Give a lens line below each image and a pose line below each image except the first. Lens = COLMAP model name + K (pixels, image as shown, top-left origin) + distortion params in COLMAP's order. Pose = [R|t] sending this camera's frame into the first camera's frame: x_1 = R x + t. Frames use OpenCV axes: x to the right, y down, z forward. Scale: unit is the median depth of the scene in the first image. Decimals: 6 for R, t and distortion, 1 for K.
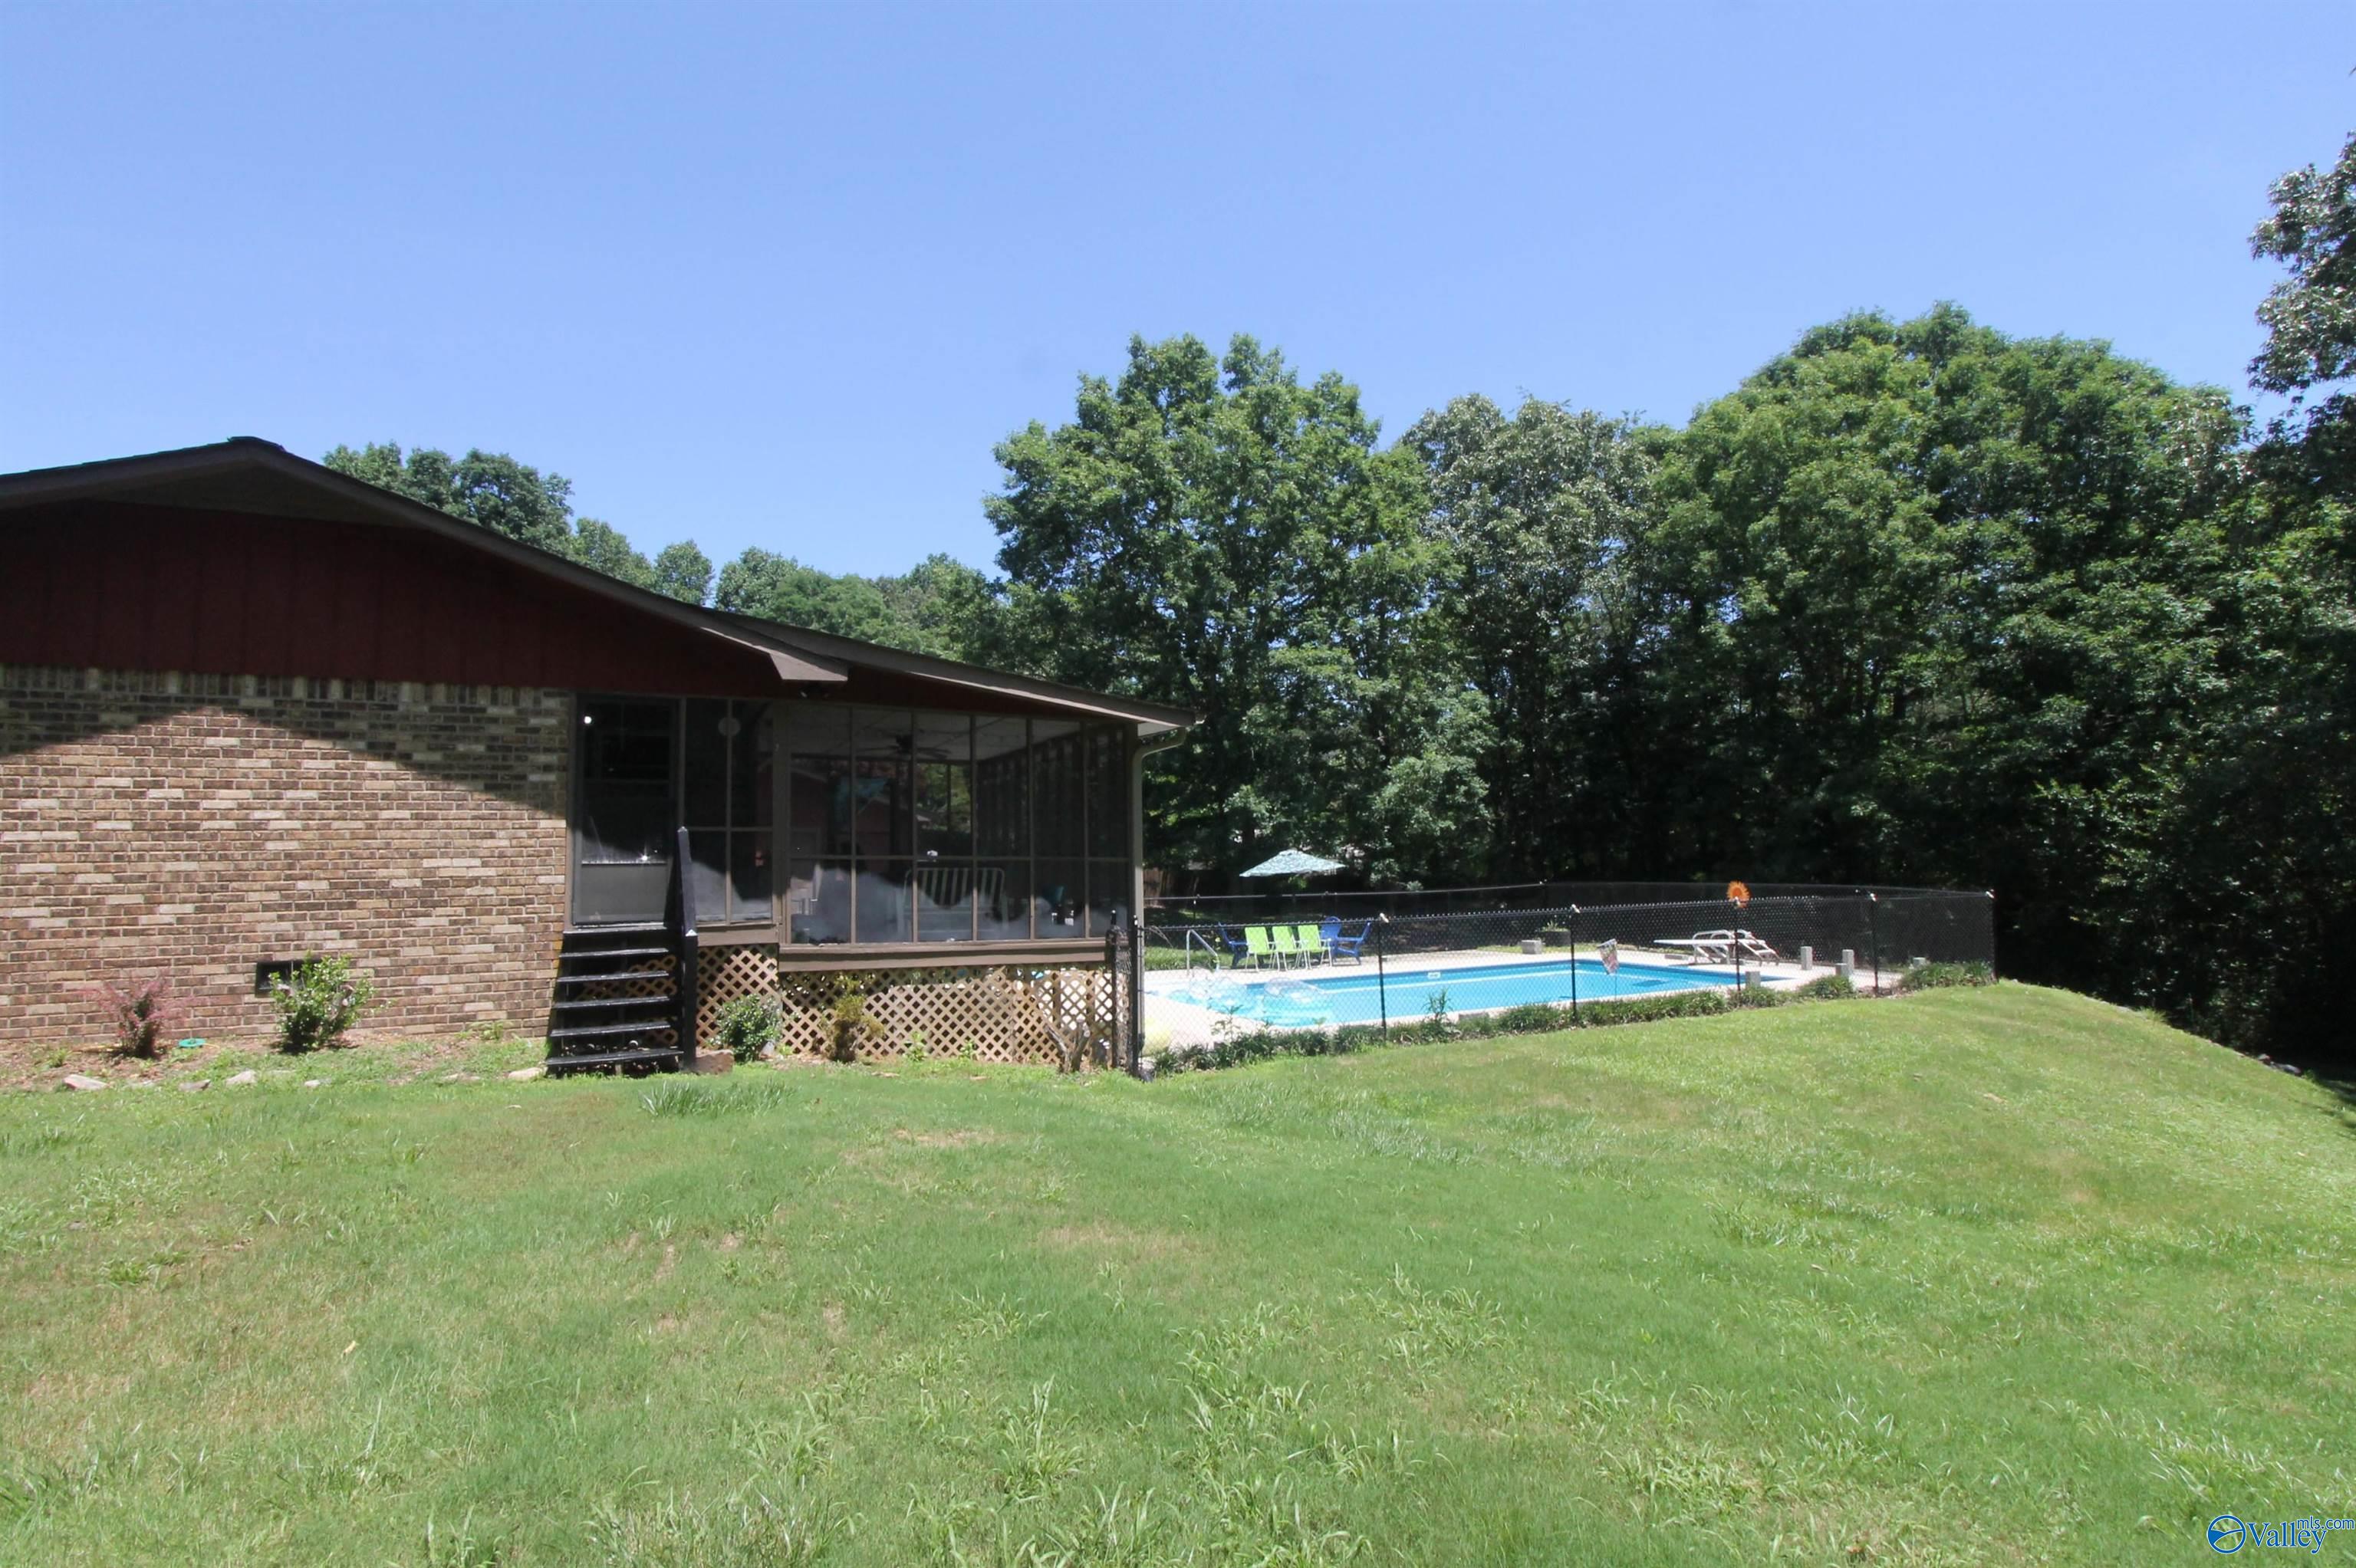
lens RADIAL K [[1104.9, 0, 1178.0], [0, 1104.9, 784.0], [0, 0, 1]] dist [-0.025265, 0.004007]
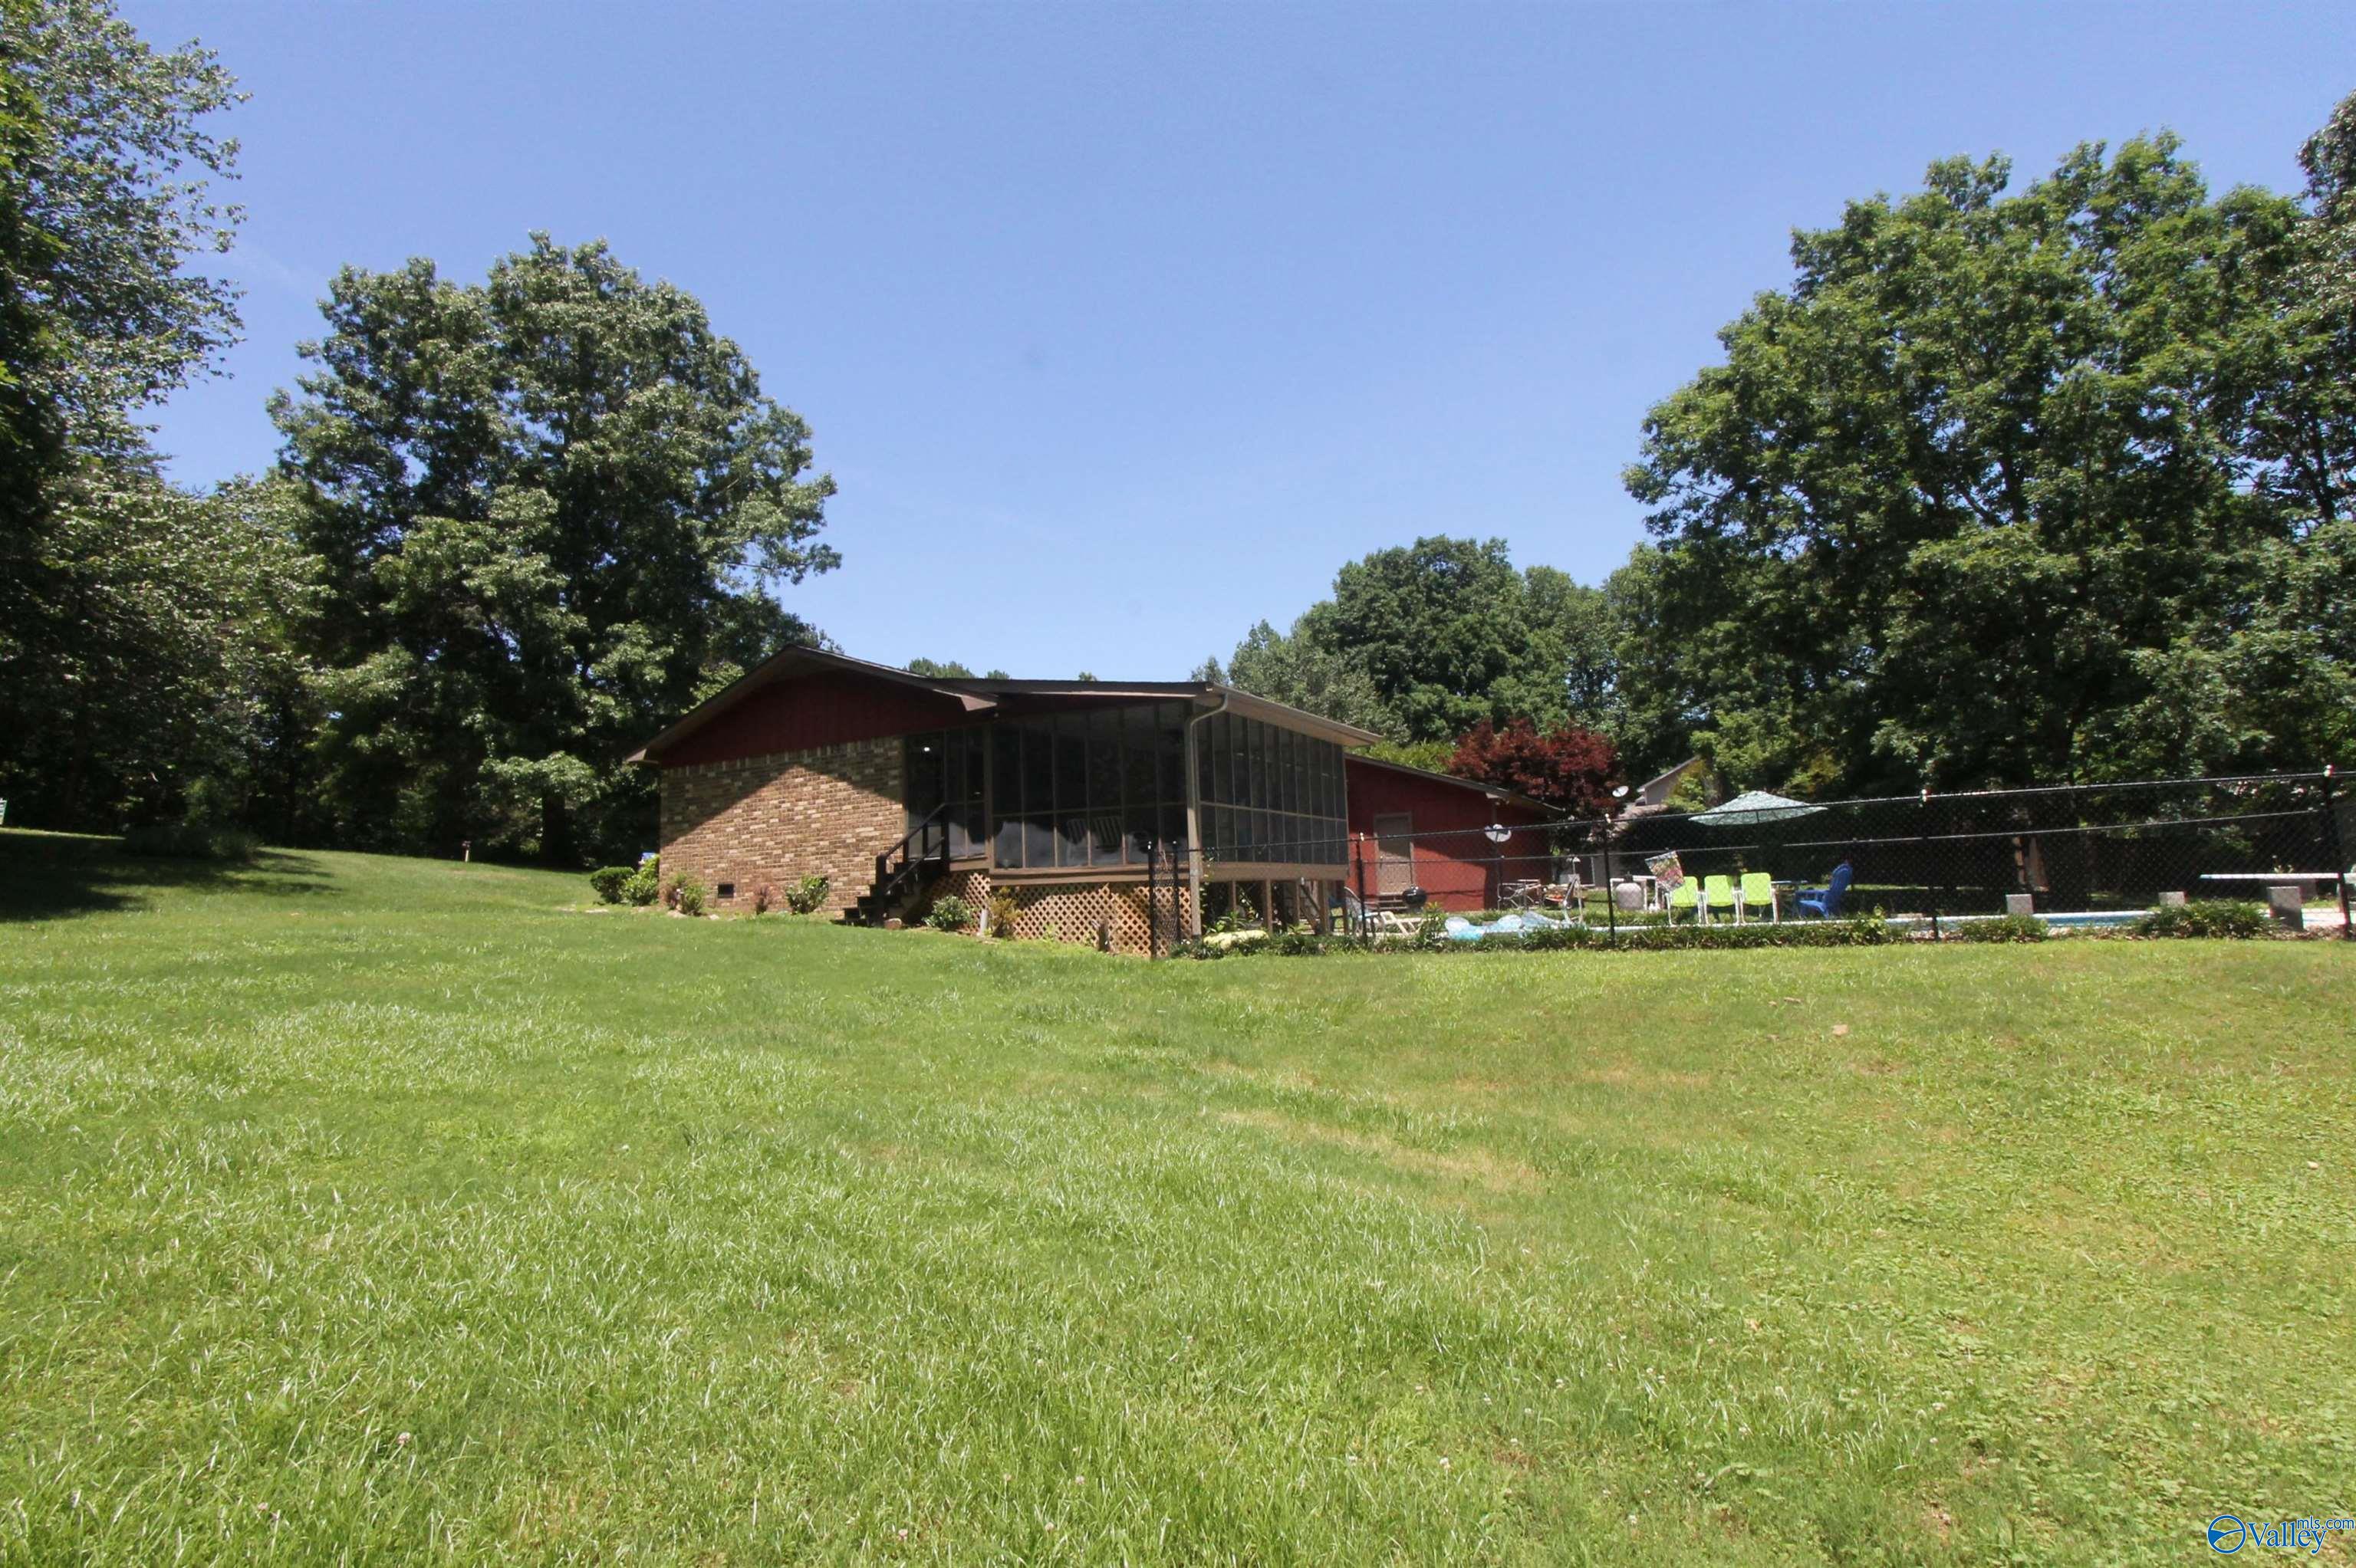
lens RADIAL K [[1104.9, 0, 1178.0], [0, 1104.9, 784.0], [0, 0, 1]] dist [-0.025265, 0.004007]
pose [[0.574285, -0.099940, -0.812533, 1.160820], [0.086720, 0.994363, -0.061012, 0.144030], [0.814050, -0.035425, 0.579714, 0.271784]]
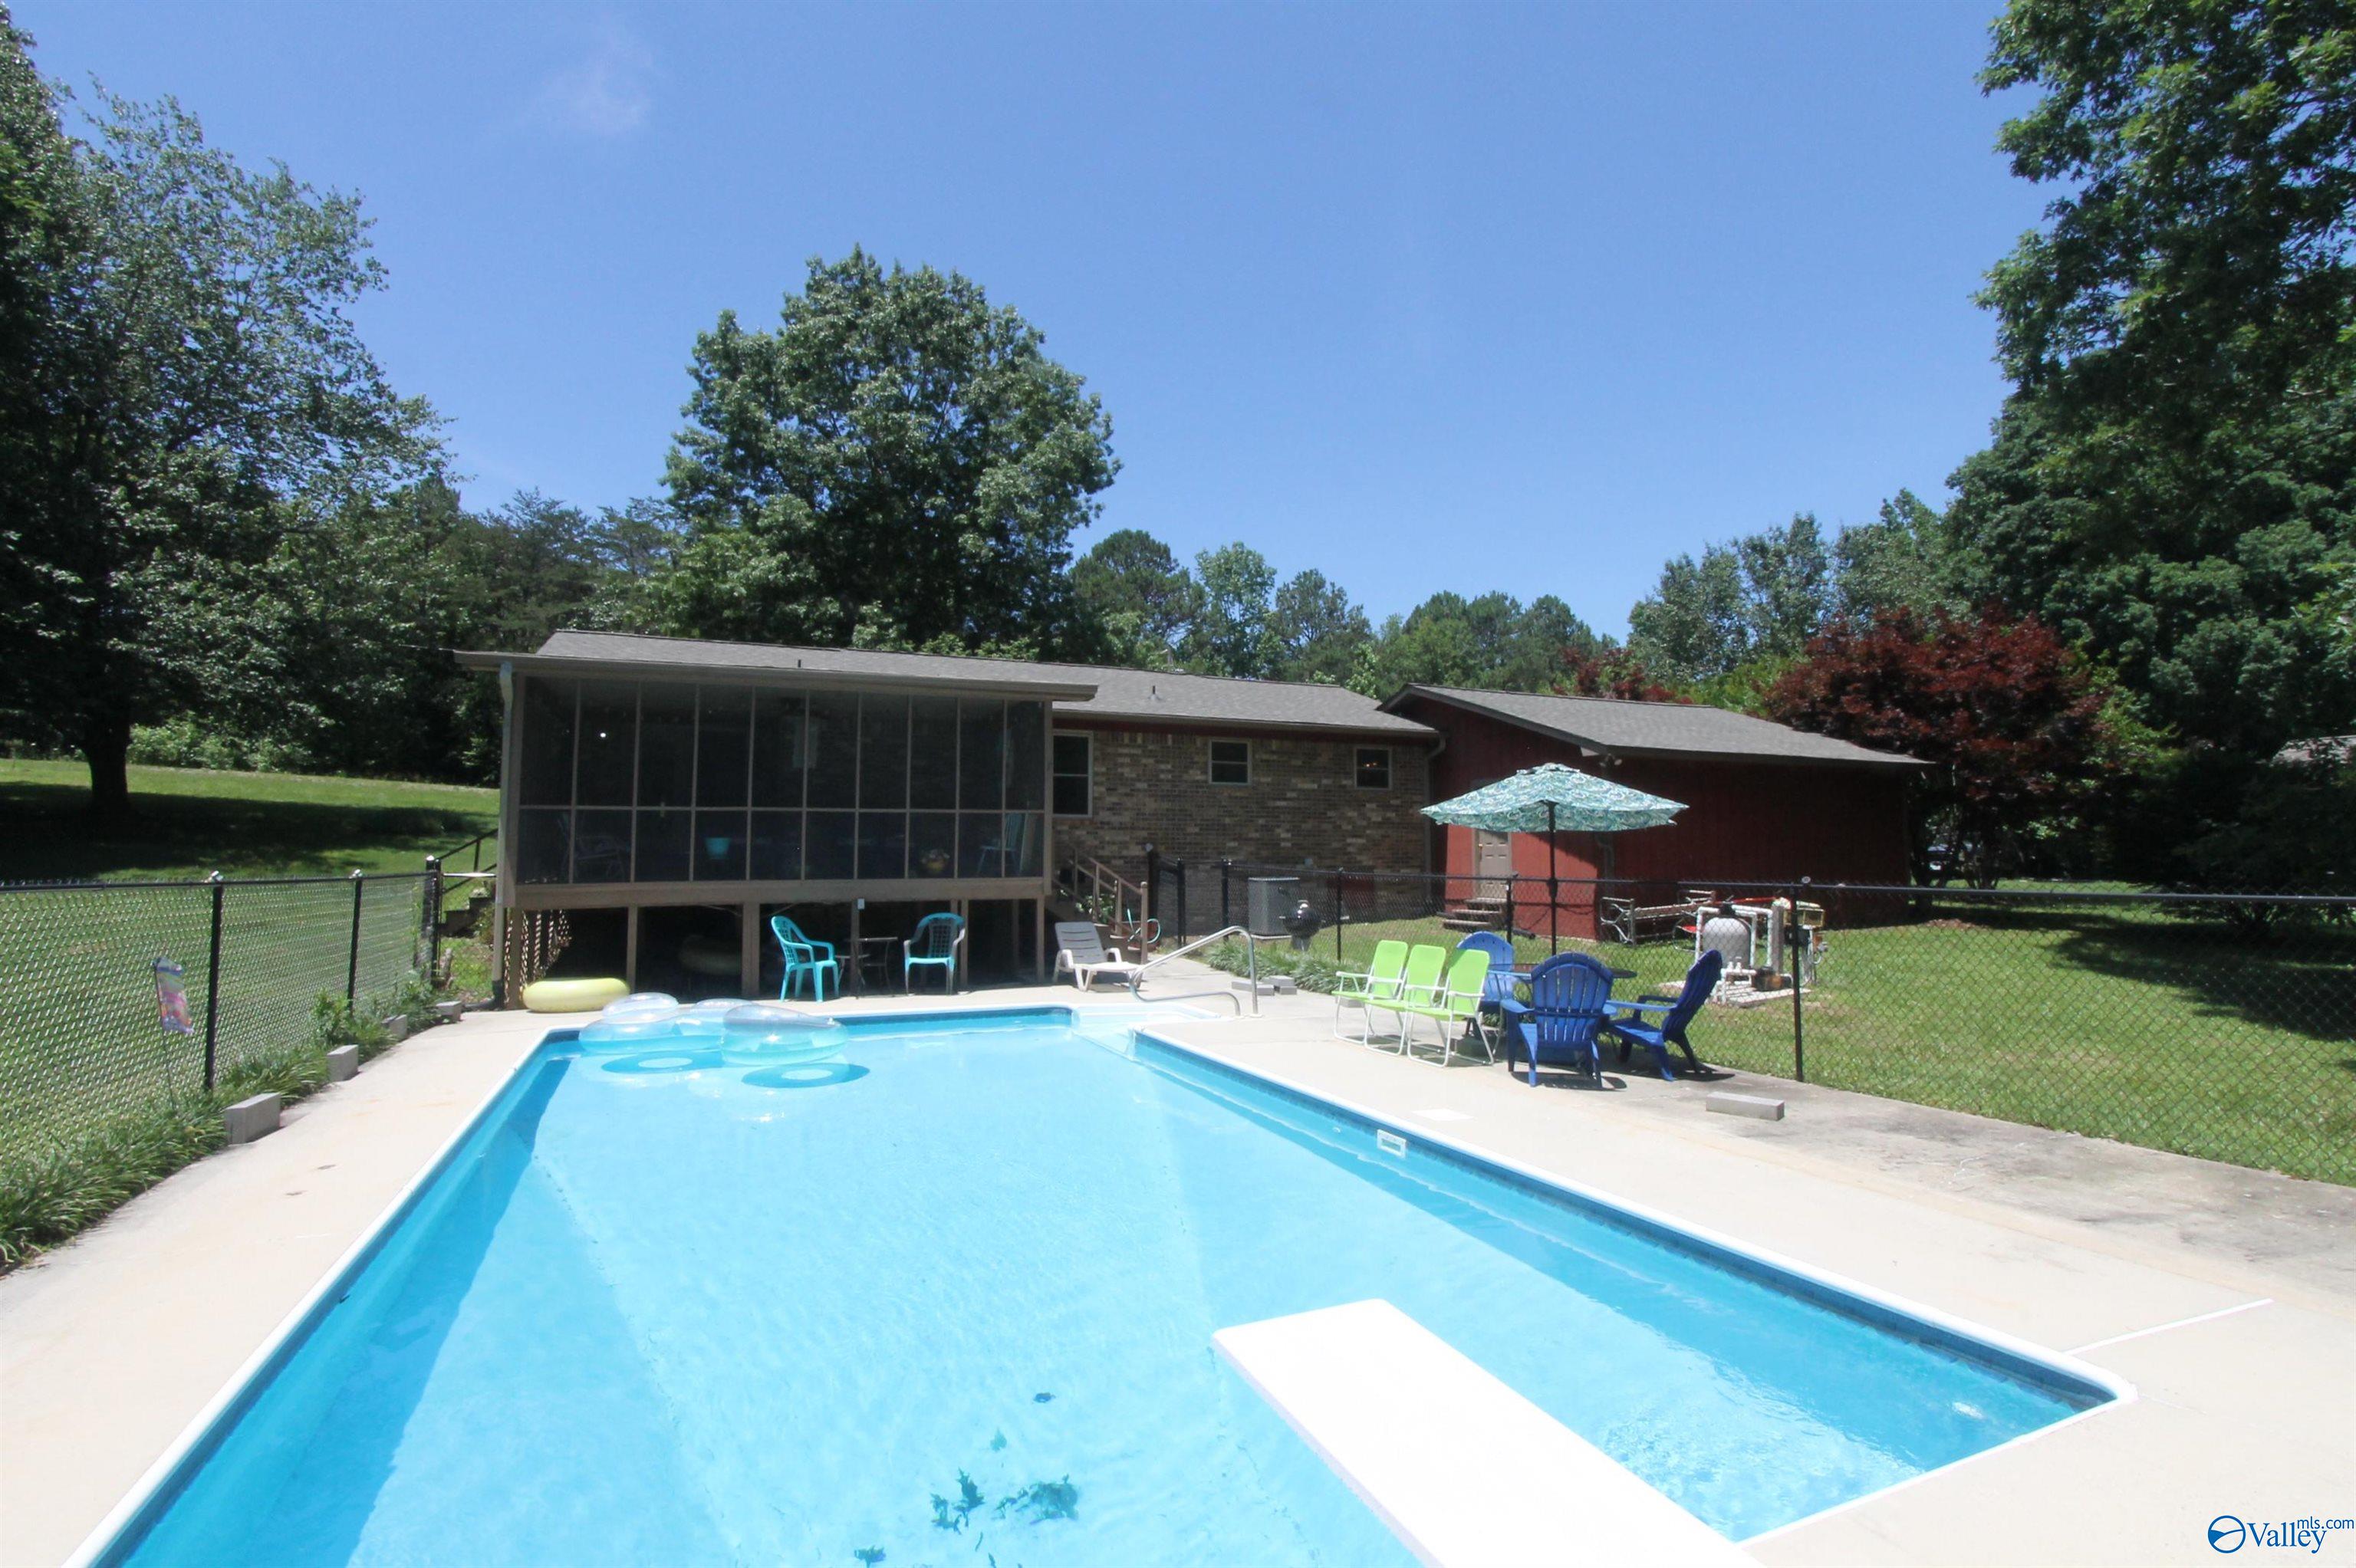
lens RADIAL K [[1106.2, 0, 1178.0], [0, 1106.2, 784.0], [0, 0, 1]] dist [-0.029260, 0.004854]
pose [[-0.038682, -0.054690, -0.997754, 1.061204], [0.072607, 0.995708, -0.057393, 0.170067], [0.996610, -0.074664, -0.034545, 1.846316]]
